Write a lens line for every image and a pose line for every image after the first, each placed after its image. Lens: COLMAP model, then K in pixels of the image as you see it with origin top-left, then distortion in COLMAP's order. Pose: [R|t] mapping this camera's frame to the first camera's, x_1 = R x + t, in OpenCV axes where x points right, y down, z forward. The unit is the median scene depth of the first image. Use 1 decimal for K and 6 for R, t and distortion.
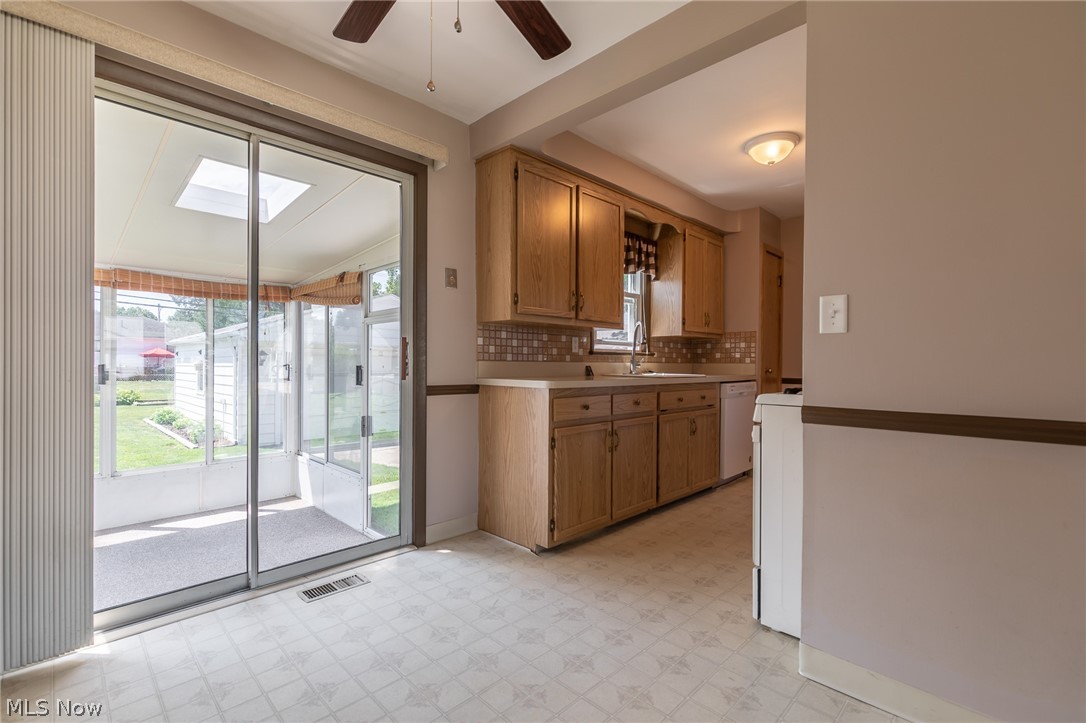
lens RADIAL K [[484.9, 0, 541.6], [0, 484.9, 363.6], [0, 0, 1]] dist [0.000285, 0.000210]
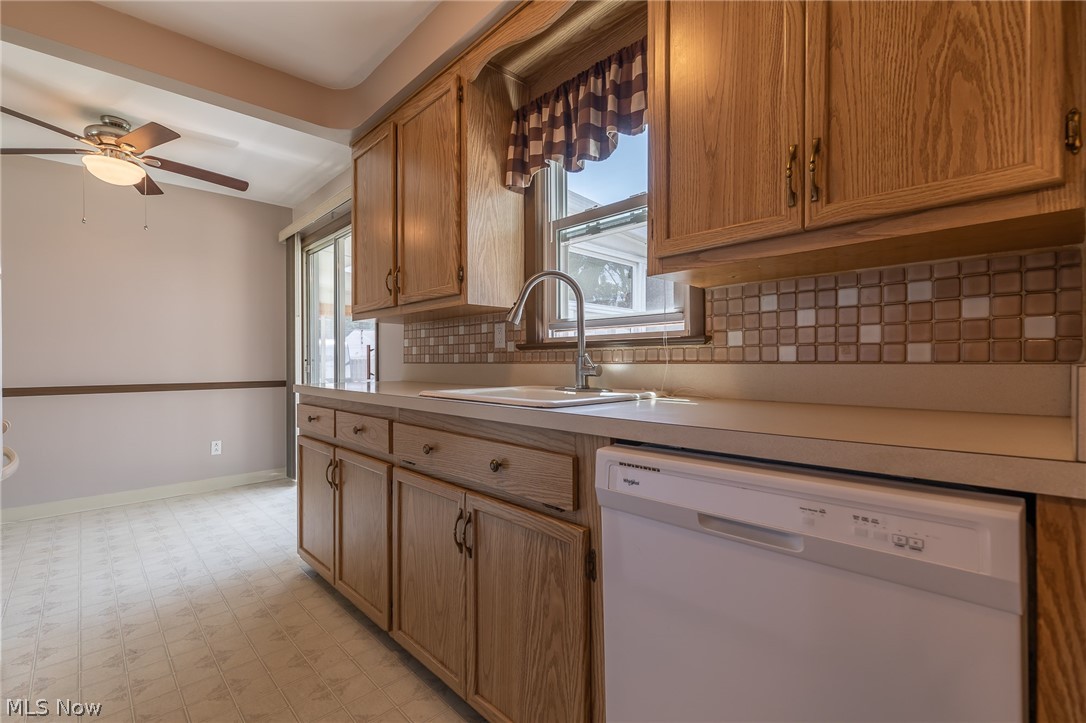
lens RADIAL K [[484.9, 0, 545.8], [0, 484.9, 362.1], [0, 0, 1]] dist [0.000285, 0.000210]
pose [[-0.021438, -0.005470, -0.999755, 0.942541], [0.005403, 0.999970, -0.005587, -0.001537], [0.999756, -0.005521, -0.021408, 1.461907]]
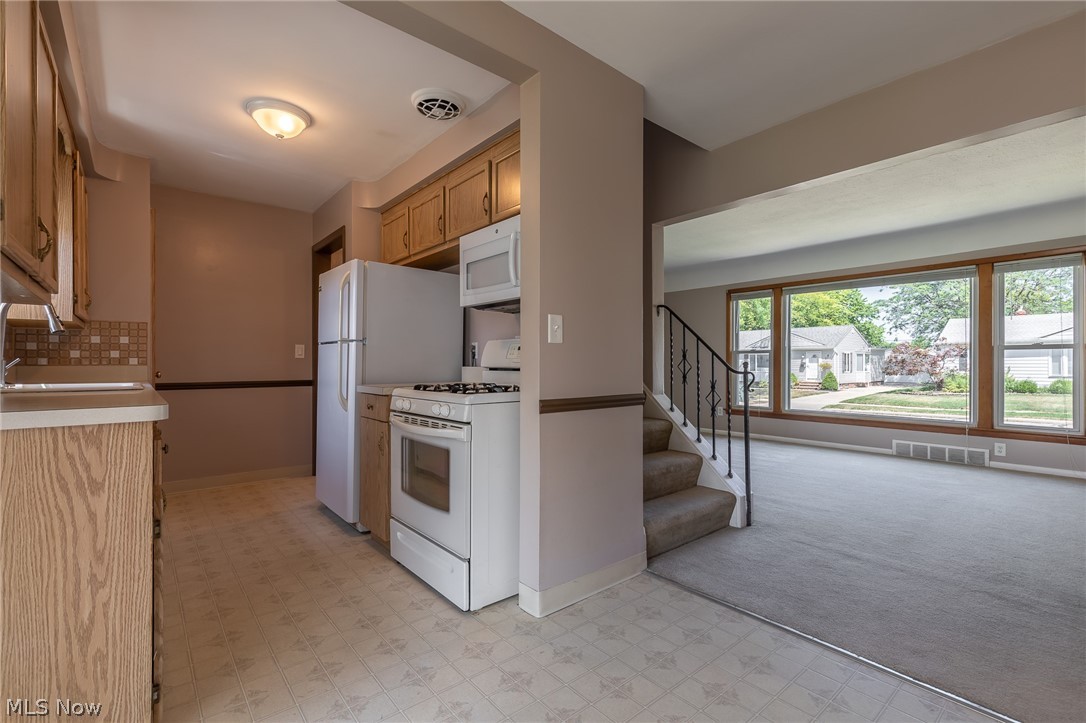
lens RADIAL K [[484.9, 0, 540.1], [0, 484.9, 362.9], [0, 0, 1]] dist [0.000285, 0.000210]
pose [[0.095141, -0.004903, 0.995452, -0.423589], [0.003874, 0.999982, 0.004555, -0.008729], [-0.995456, 0.003423, 0.095158, 0.537835]]
